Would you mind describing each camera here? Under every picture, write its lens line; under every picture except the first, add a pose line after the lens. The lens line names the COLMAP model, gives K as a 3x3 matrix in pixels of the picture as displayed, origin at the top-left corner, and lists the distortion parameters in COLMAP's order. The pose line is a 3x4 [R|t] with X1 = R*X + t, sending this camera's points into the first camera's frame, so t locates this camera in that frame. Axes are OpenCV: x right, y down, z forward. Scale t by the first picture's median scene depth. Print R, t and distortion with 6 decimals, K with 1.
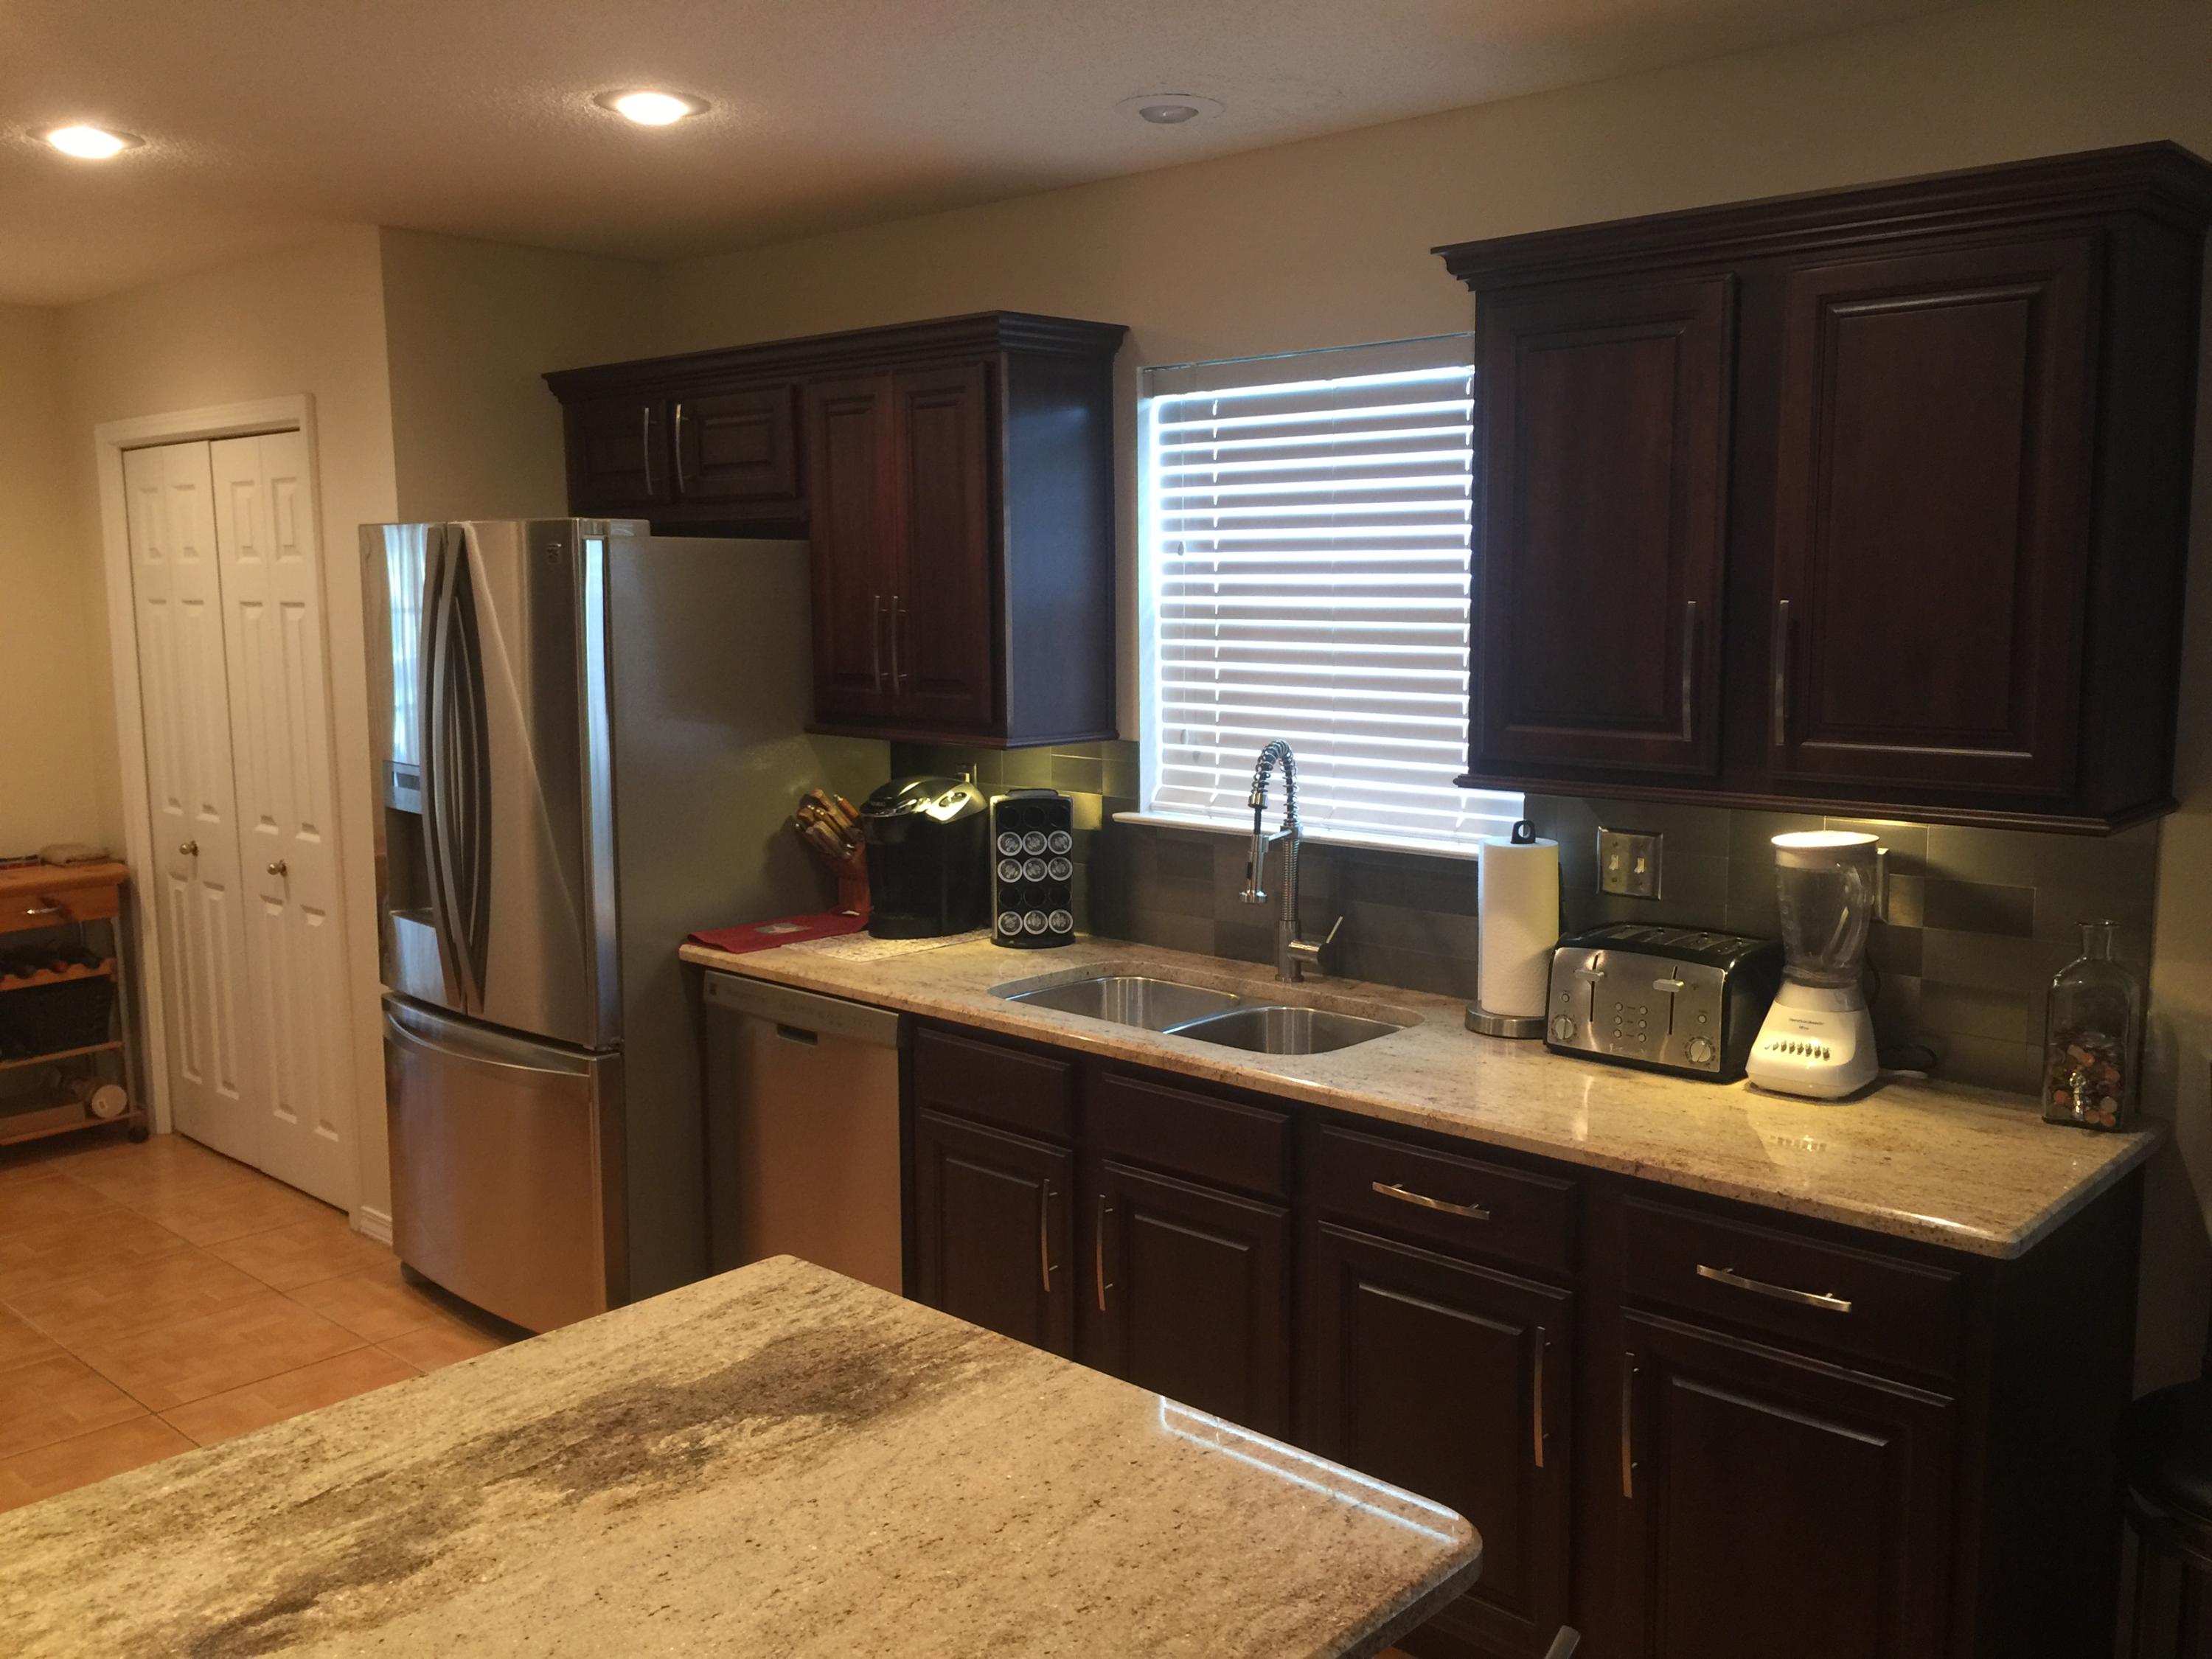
lens RADIAL K [[1903.0, 0, 1109.5], [0, 1903.0, 814.9], [0, 0, 1]] dist [0.065540, -0.081713]
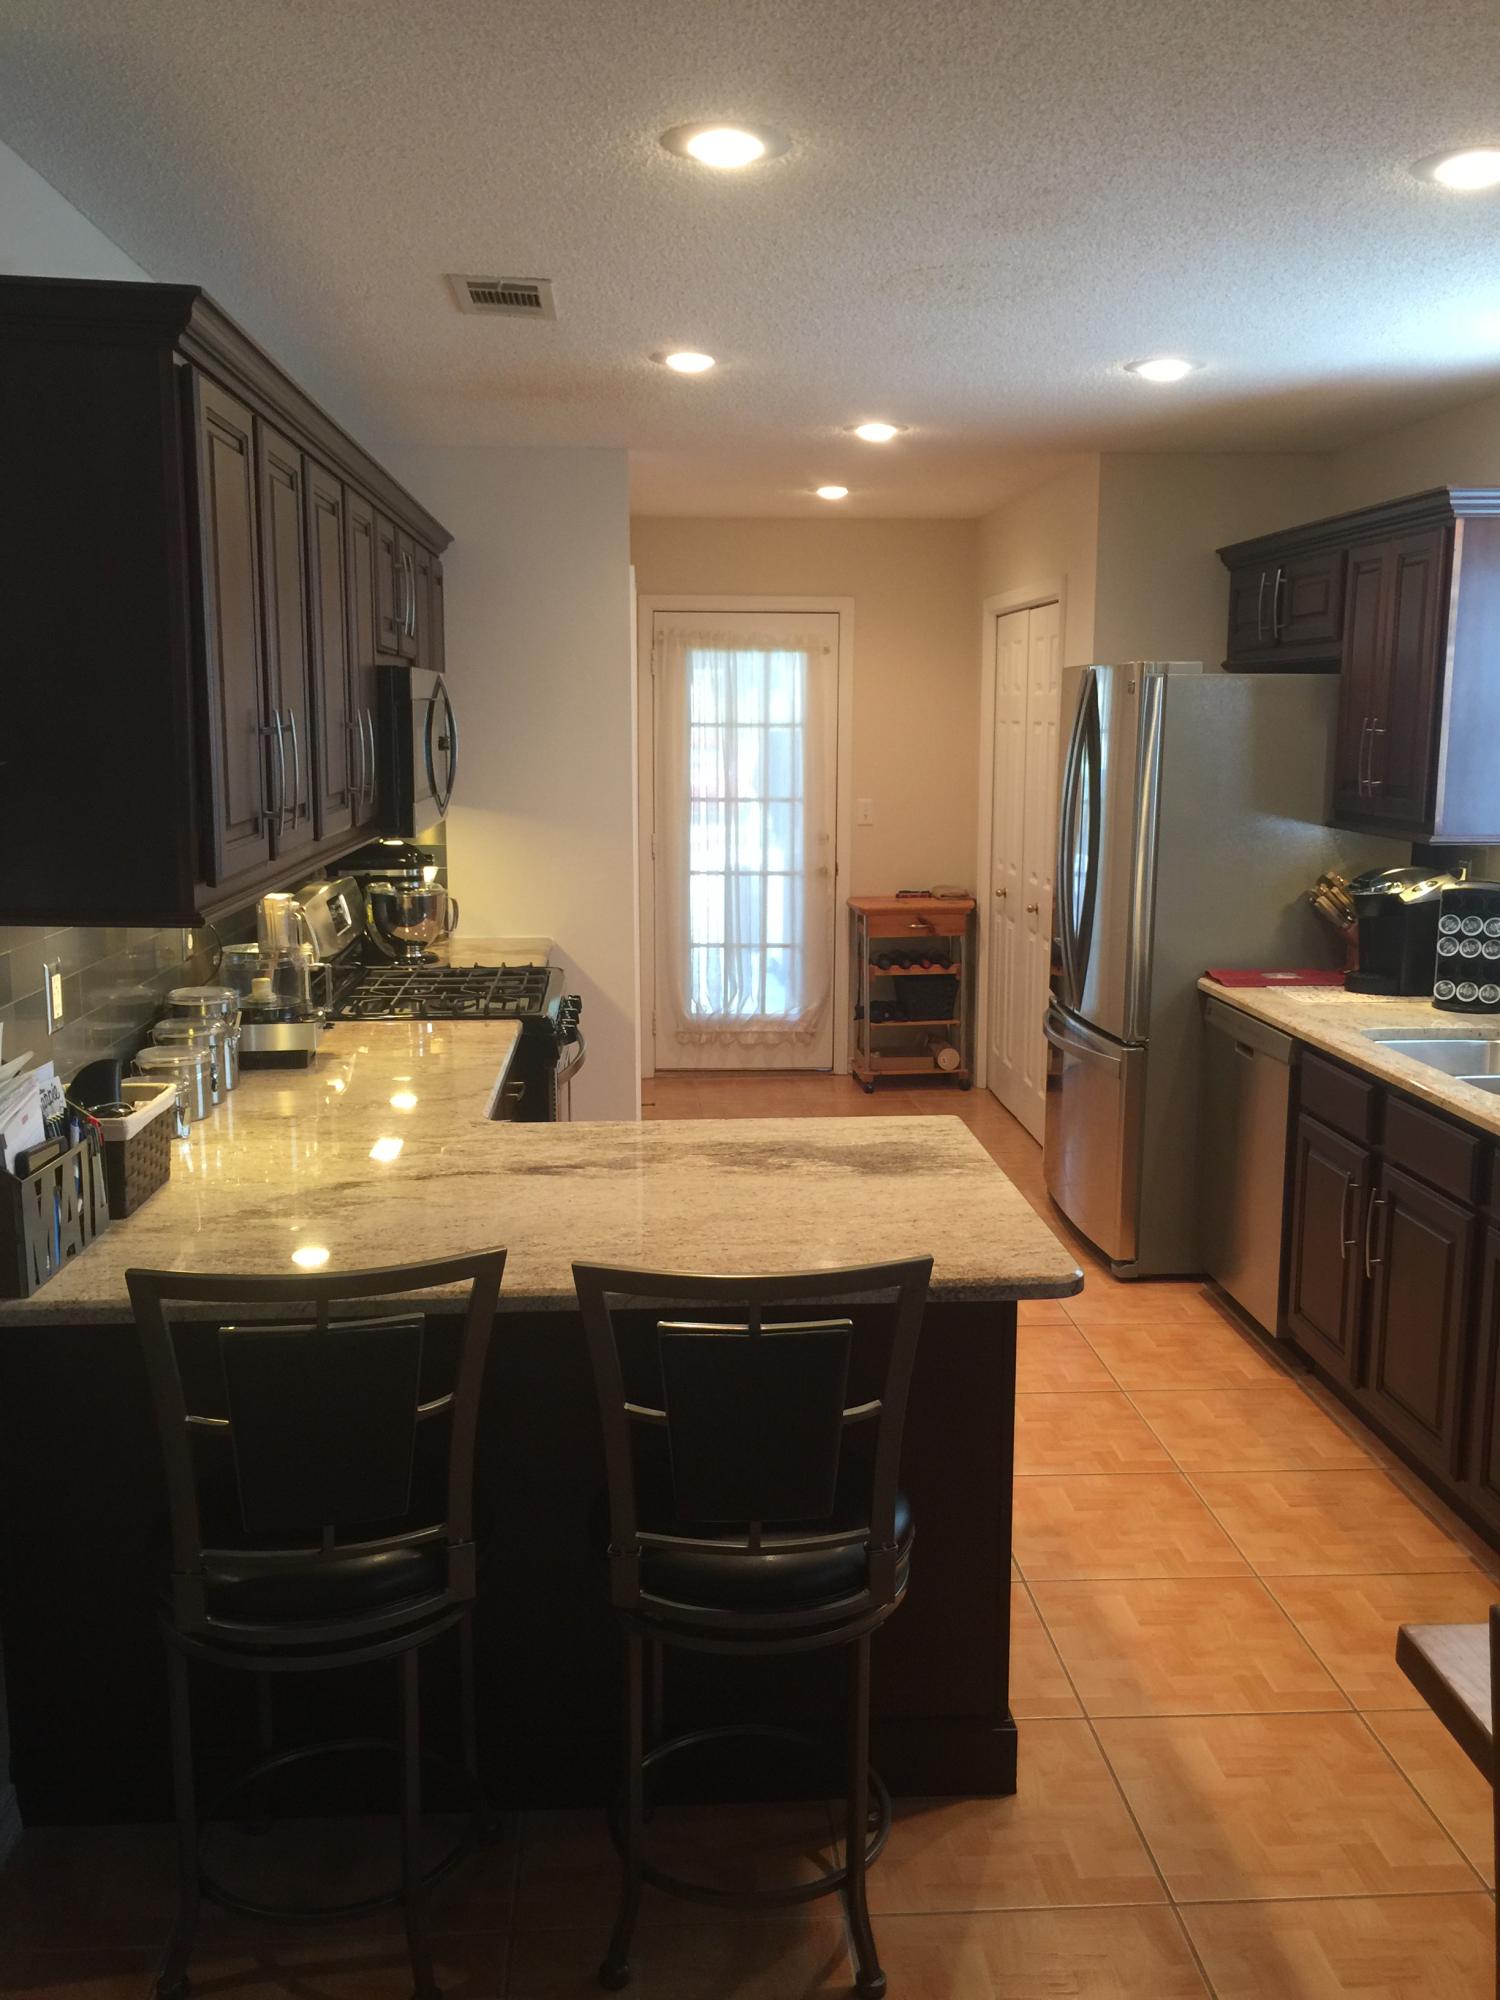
lens RADIAL K [[1720.6, 0, 750.9], [0, 1720.6, 1012.0], [0, 0, 1]] dist [0.065540, -0.081713]
pose [[0.725721, 0.126602, -0.676241, 0.381960], [-0.092294, 0.991954, 0.086661, 0.015753], [0.681771, -0.000479, 0.731566, -0.115253]]
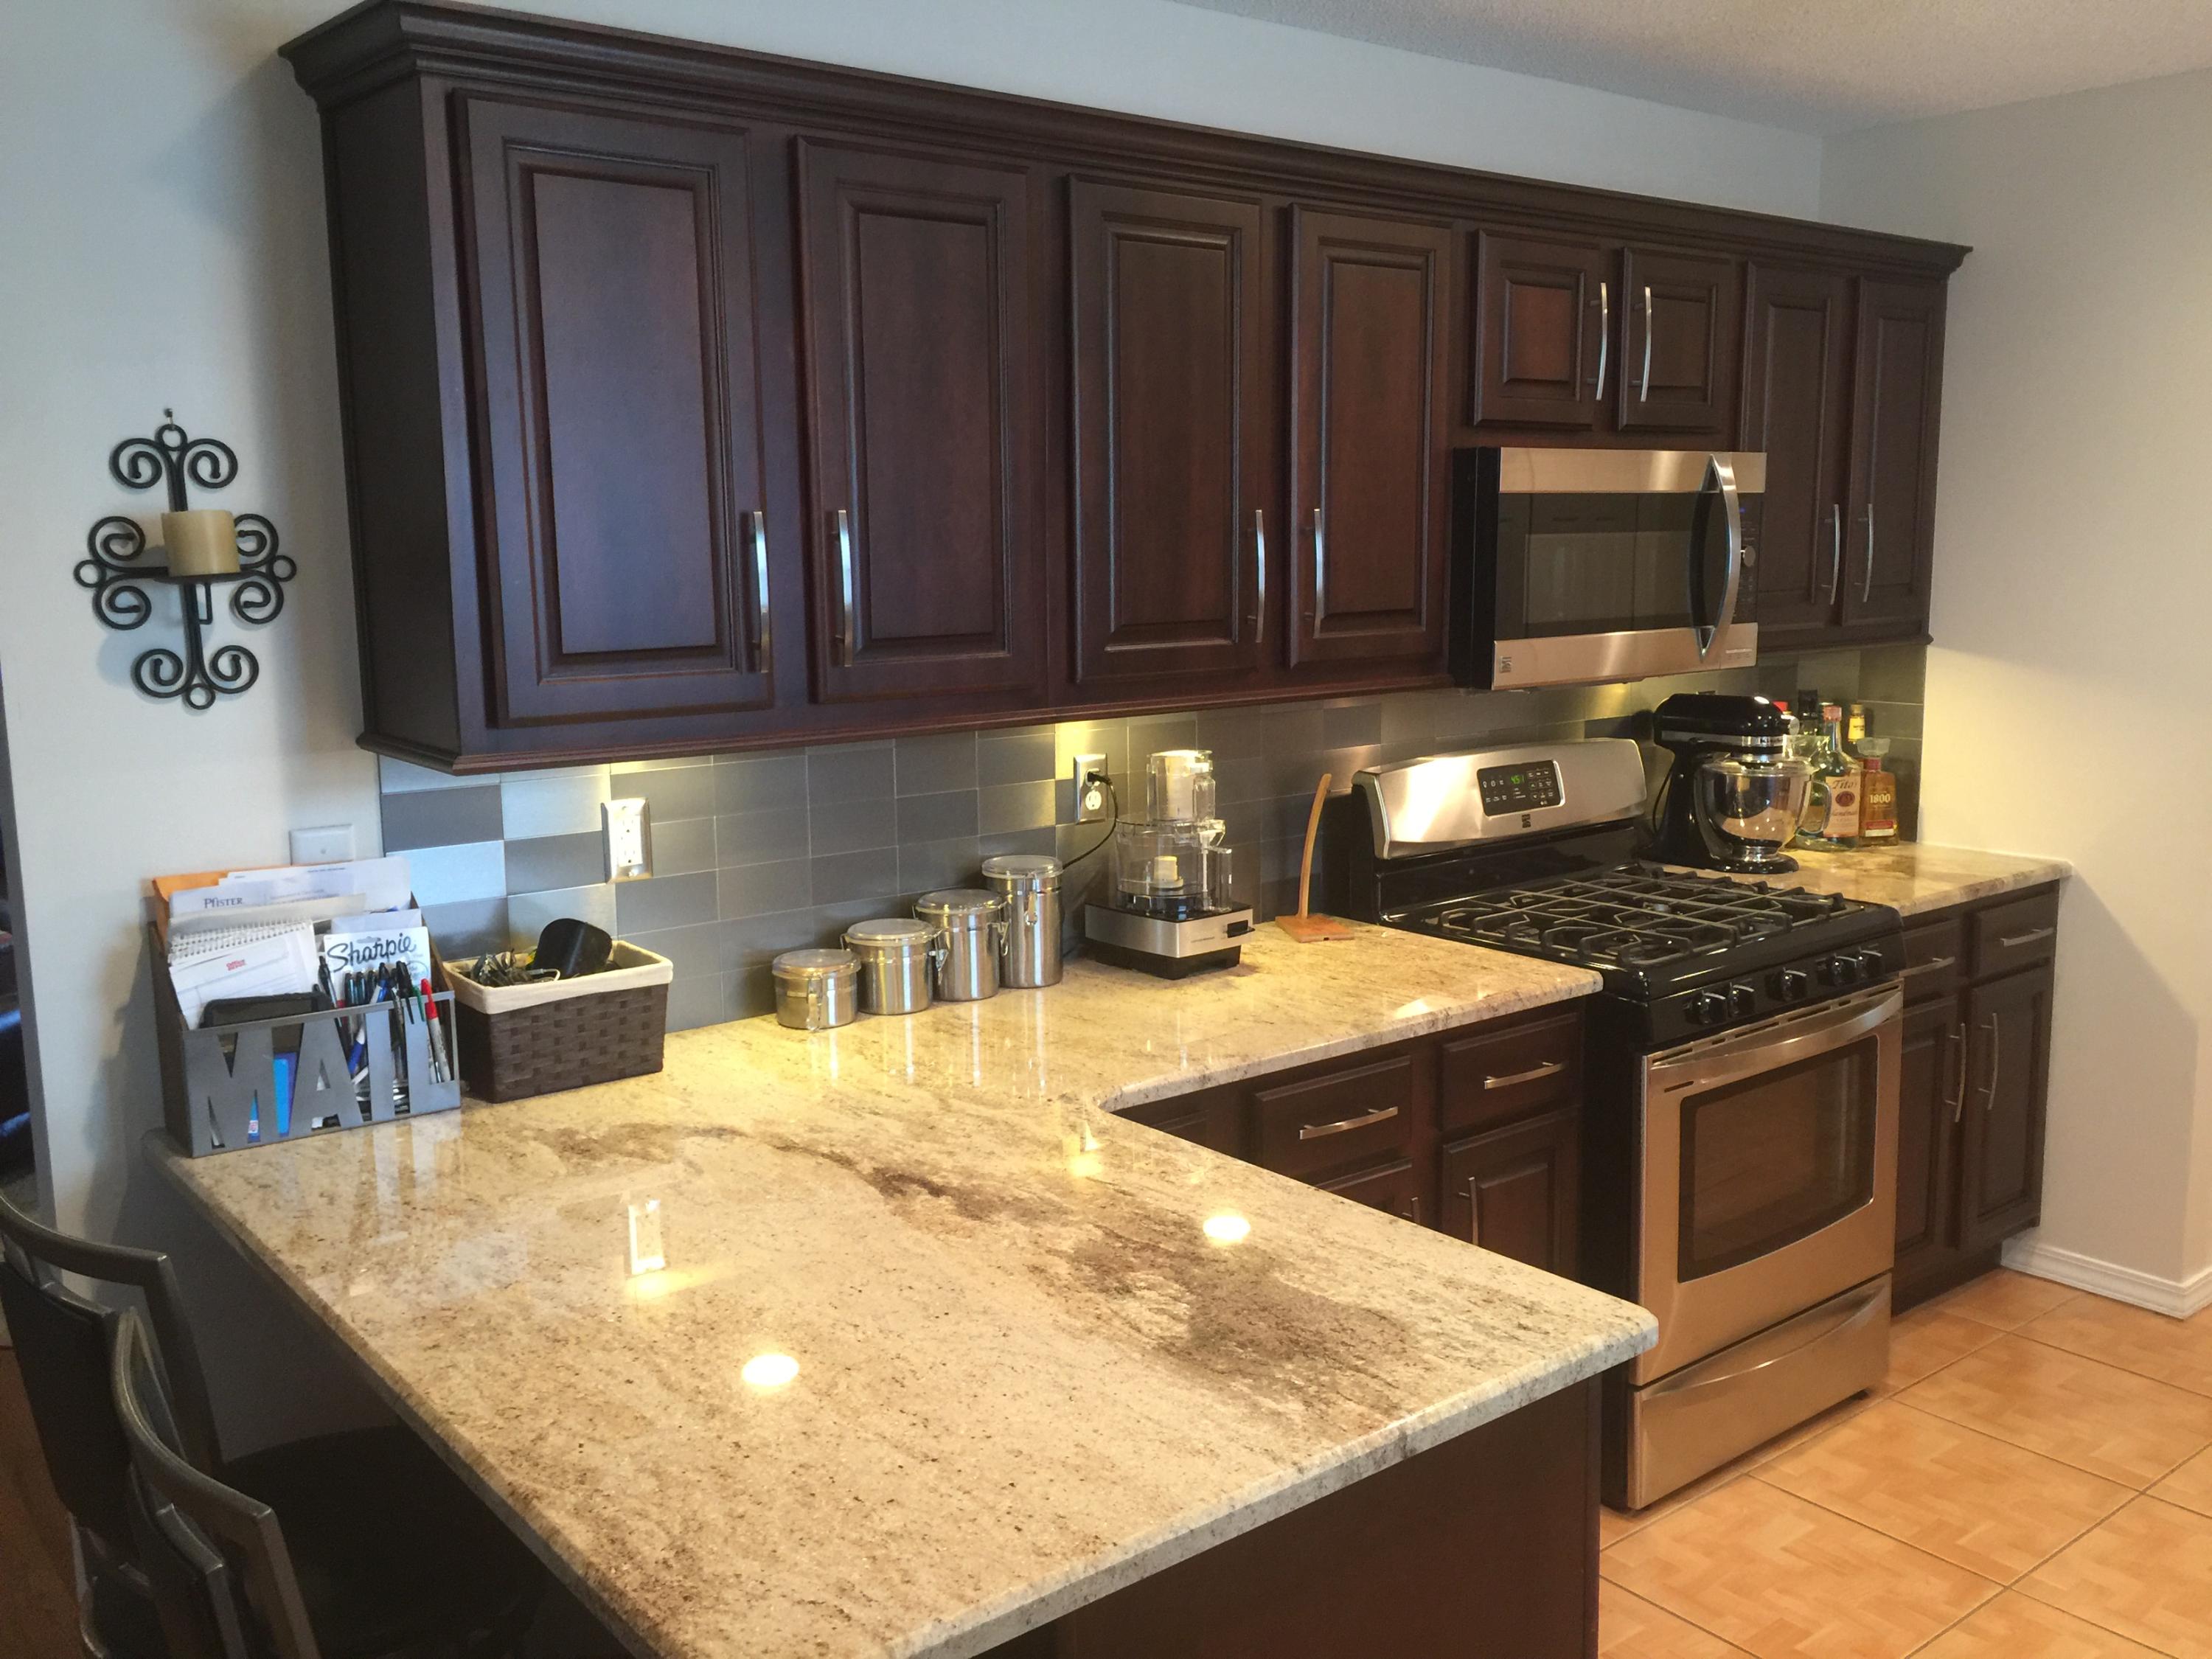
lens RADIAL K [[1903.0, 0, 1110.5], [0, 1903.0, 827.5], [0, 0, 1]] dist [0.065540, -0.081713]
pose [[-0.149010, 0.158315, -0.976080, 0.340071], [-0.110089, 0.978308, 0.175483, -0.047272], [0.982688, 0.133604, -0.128349, 0.468393]]
